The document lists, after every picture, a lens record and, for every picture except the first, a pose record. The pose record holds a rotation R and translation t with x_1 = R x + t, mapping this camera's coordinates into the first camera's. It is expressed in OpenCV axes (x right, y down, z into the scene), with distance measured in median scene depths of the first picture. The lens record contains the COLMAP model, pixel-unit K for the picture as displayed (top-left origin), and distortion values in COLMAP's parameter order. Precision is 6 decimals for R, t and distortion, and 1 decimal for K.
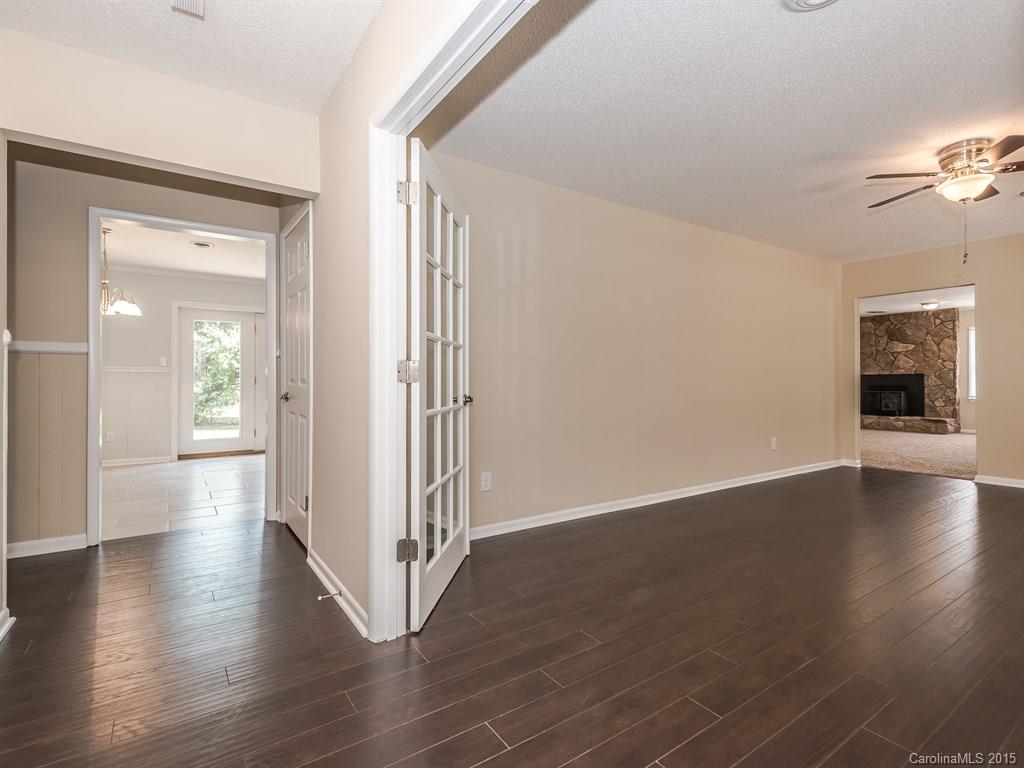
lens RADIAL K [[490.8, 0, 509.2], [0, 490.8, 379.0], [0, 0, 1]] dist [0.007905, -0.000607]
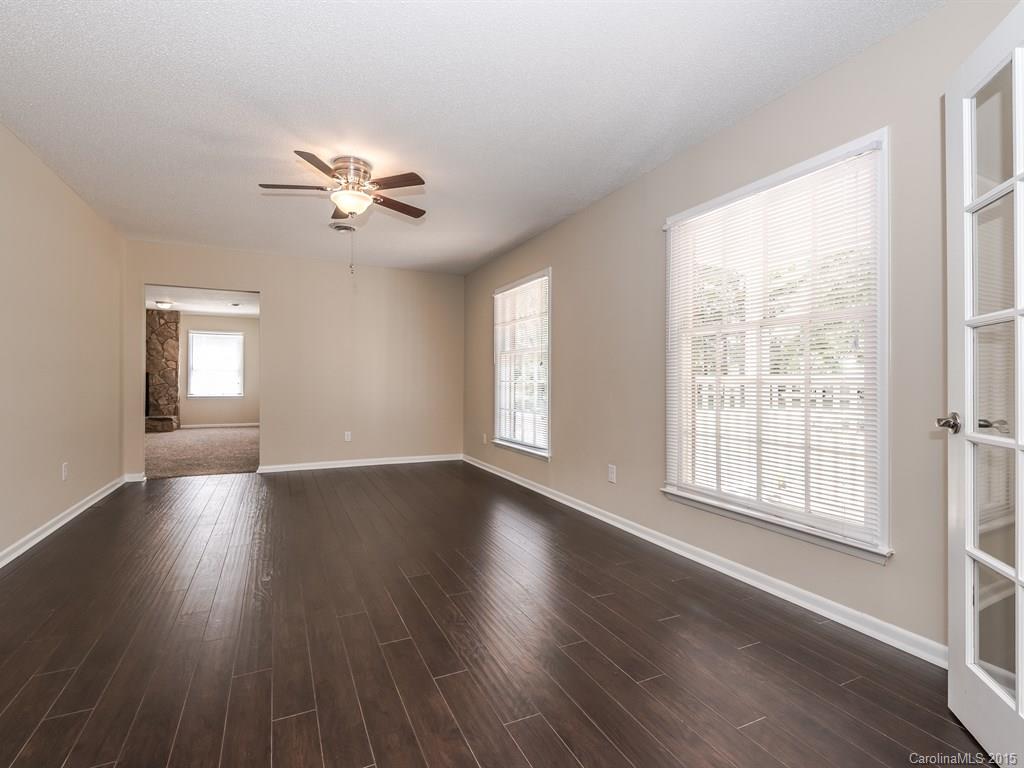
lens RADIAL K [[490.8, 0, 509.2], [0, 490.8, 379.0], [0, 0, 1]] dist [0.007905, -0.000607]
pose [[0.158197, 0.005463, 0.987392, -0.022541], [-0.008465, 0.999955, -0.004176, 0.000363], [-0.987371, -0.007698, 0.158236, 0.130379]]
